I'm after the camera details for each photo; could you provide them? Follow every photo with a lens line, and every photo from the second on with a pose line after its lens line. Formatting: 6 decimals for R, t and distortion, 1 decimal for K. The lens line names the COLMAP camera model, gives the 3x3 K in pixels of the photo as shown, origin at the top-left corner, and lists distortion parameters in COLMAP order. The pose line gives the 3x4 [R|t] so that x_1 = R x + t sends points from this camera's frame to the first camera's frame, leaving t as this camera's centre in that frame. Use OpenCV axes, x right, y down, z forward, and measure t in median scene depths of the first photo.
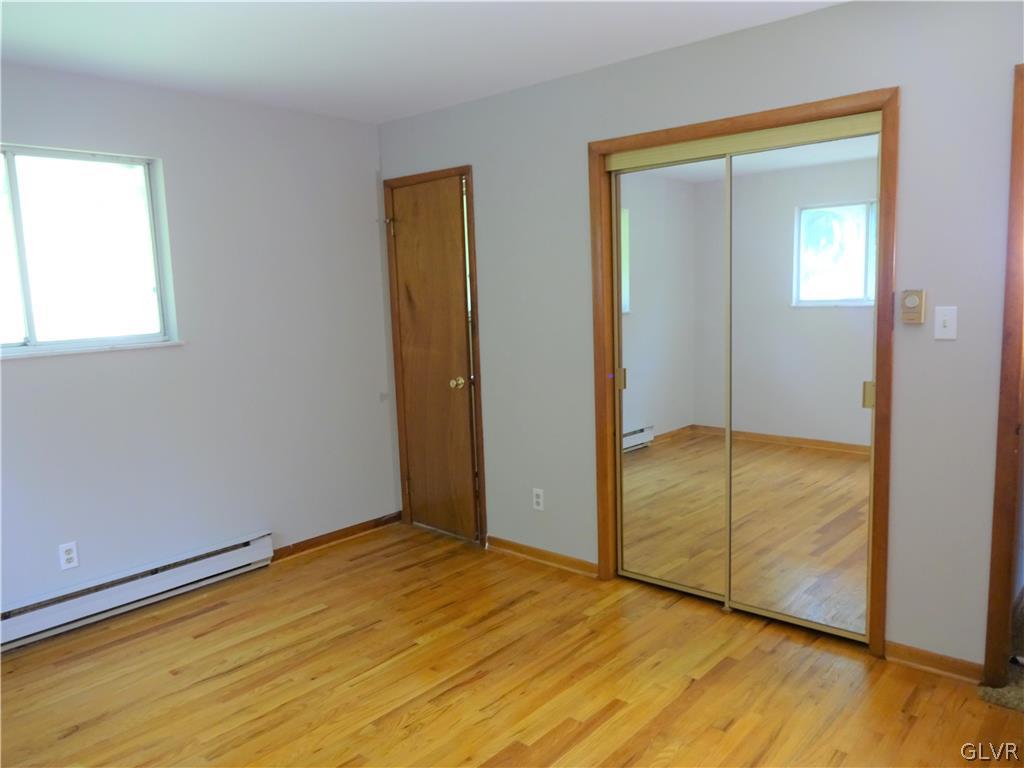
lens RADIAL K [[741.7, 0, 512.0], [0, 741.7, 384.0], [0, 0, 1]] dist [-0.018757, -0.002347]
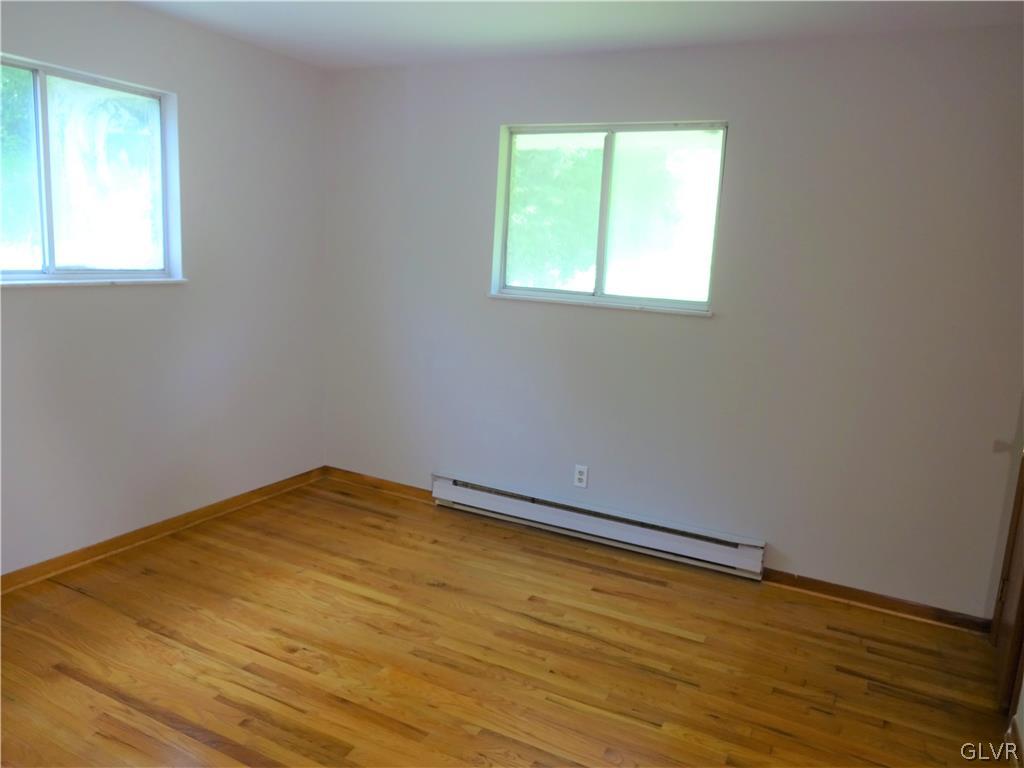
lens RADIAL K [[741.7, 0, 512.0], [0, 741.7, 384.0], [0, 0, 1]] dist [-0.018757, -0.002347]
pose [[0.248148, 0.225622, -0.942081, 0.455452], [-0.189169, 0.965063, 0.181298, -0.103718], [0.950072, 0.133224, 0.282159, 0.542849]]
